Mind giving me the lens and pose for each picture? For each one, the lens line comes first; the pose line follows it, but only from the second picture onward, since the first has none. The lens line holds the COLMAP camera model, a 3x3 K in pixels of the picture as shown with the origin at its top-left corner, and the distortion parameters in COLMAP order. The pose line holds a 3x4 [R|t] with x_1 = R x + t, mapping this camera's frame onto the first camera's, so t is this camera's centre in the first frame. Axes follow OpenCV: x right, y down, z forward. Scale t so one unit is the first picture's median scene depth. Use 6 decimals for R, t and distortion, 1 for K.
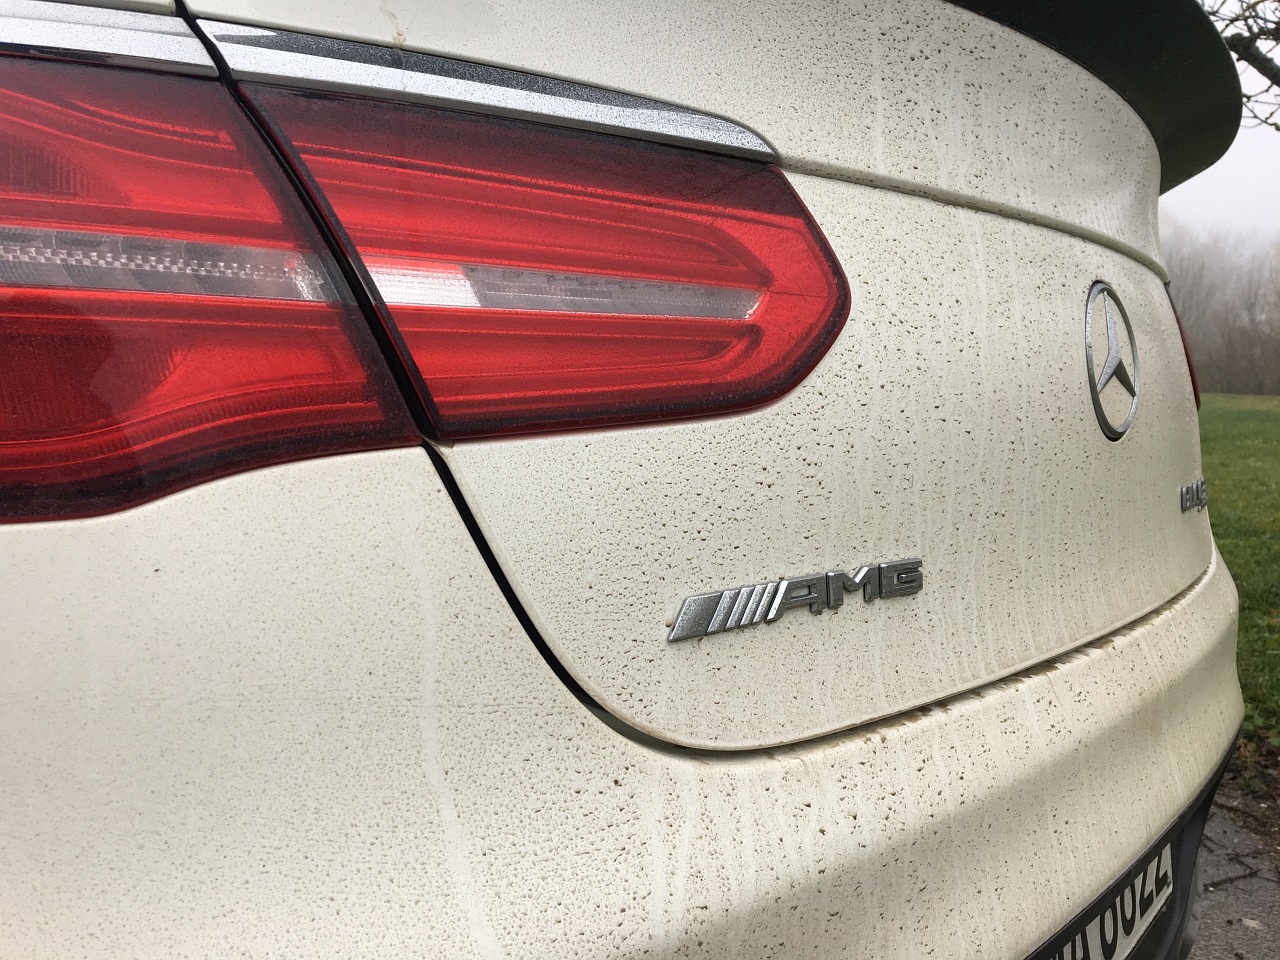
lens RADIAL K [[1087.6, 0, 642.3], [0, 1087.6, 485.5], [0, 0, 1]] dist [0.091984, -0.169163]
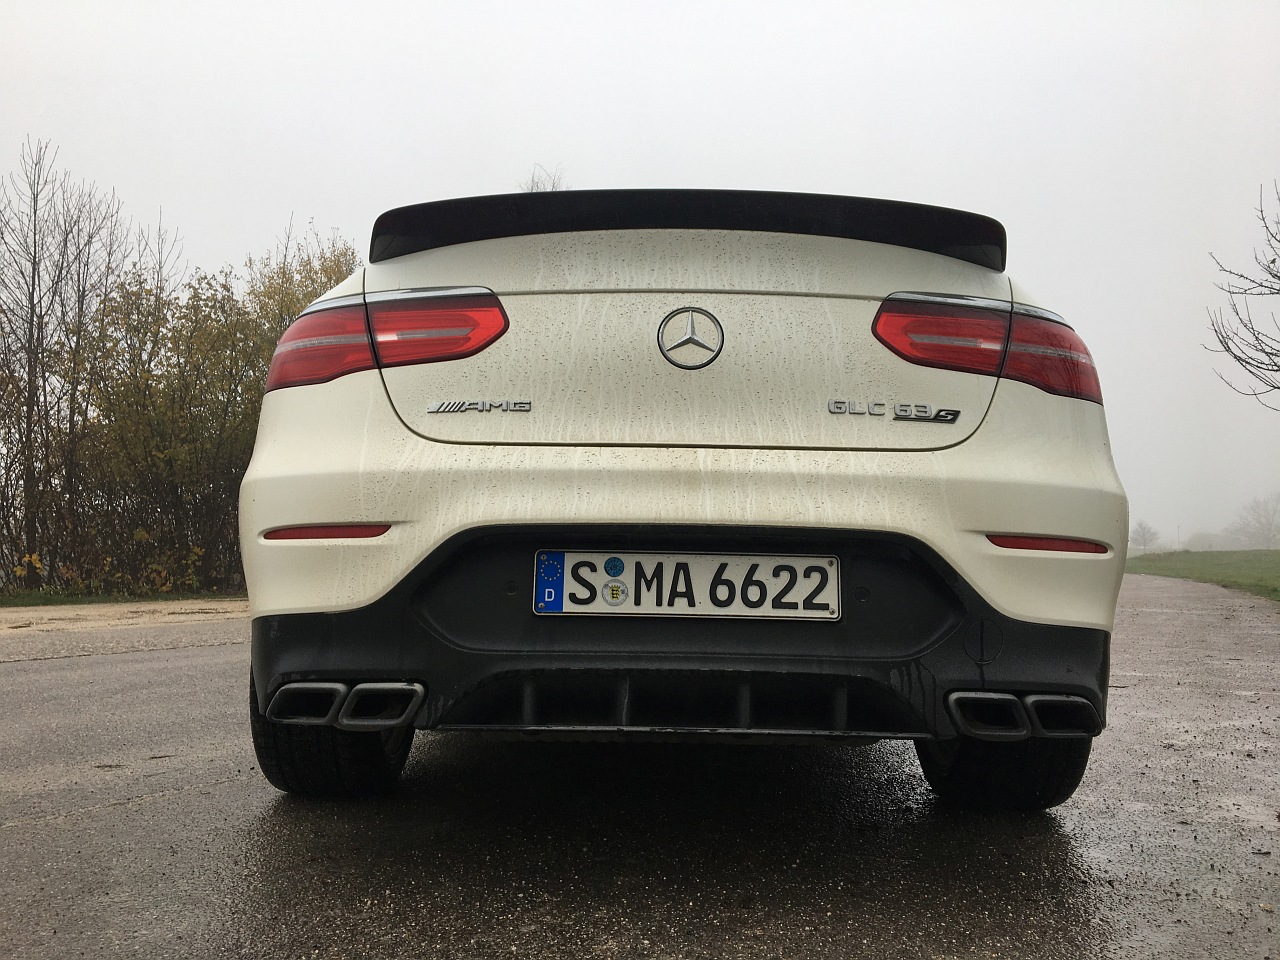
lens RADIAL K [[1077.3, 0, 645.0], [0, 1077.3, 481.2], [0, 0, 1]] dist [0.135506, -0.303618]
pose [[0.643517, -0.079460, -0.761296, 3.281037], [-0.069005, 0.984525, -0.161088, 0.900372], [0.762315, 0.156197, 0.628075, -0.811807]]
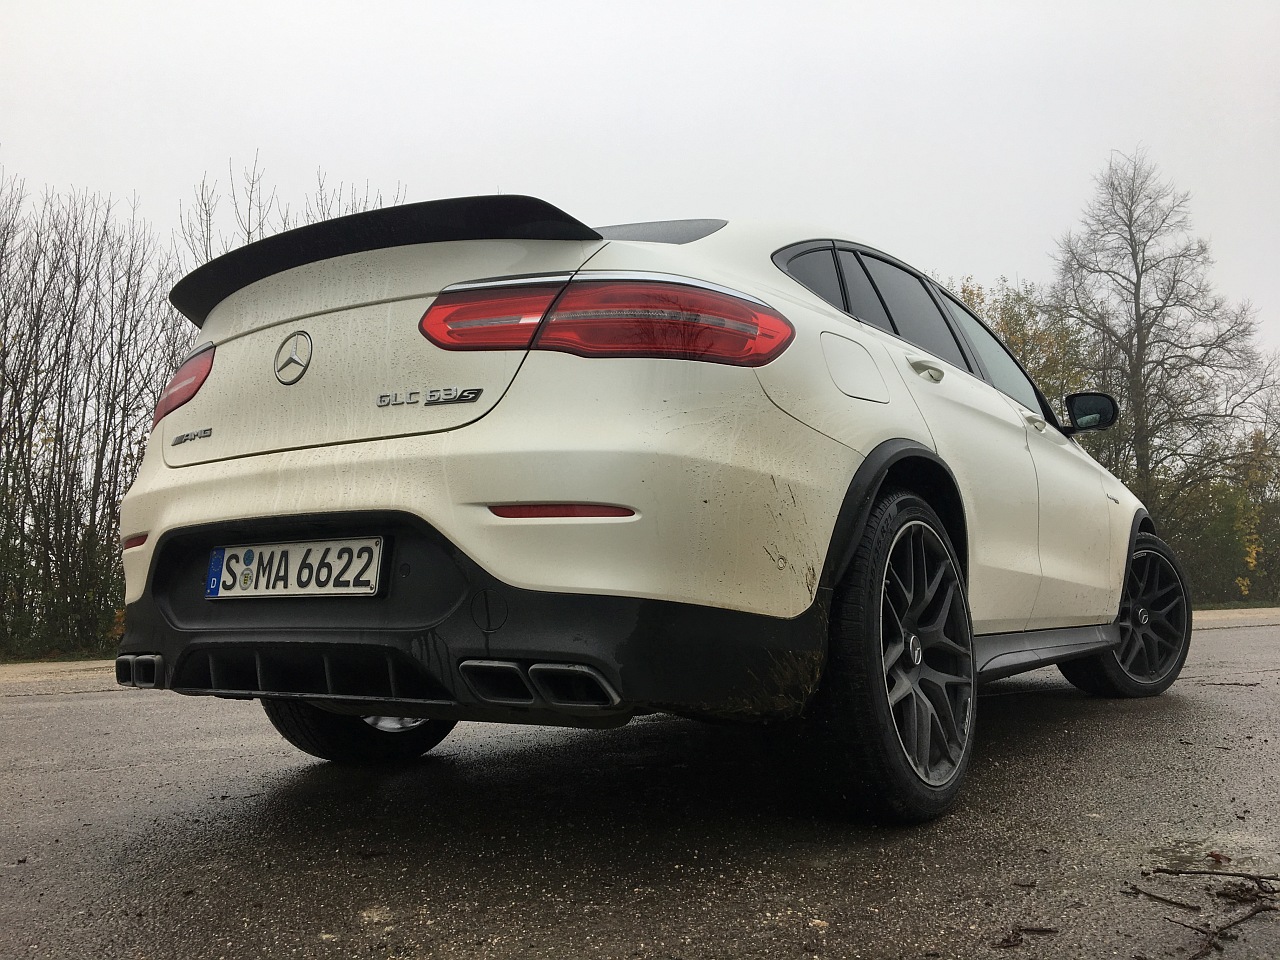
lens RADIAL K [[1077.3, 0, 645.0], [0, 1077.3, 481.2], [0, 0, 1]] dist [0.135506, -0.303618]
pose [[0.096078, -0.140187, -0.985452, 4.923034], [-0.075054, 0.986194, -0.147610, 0.832597], [0.992540, 0.088144, 0.084230, 2.566243]]
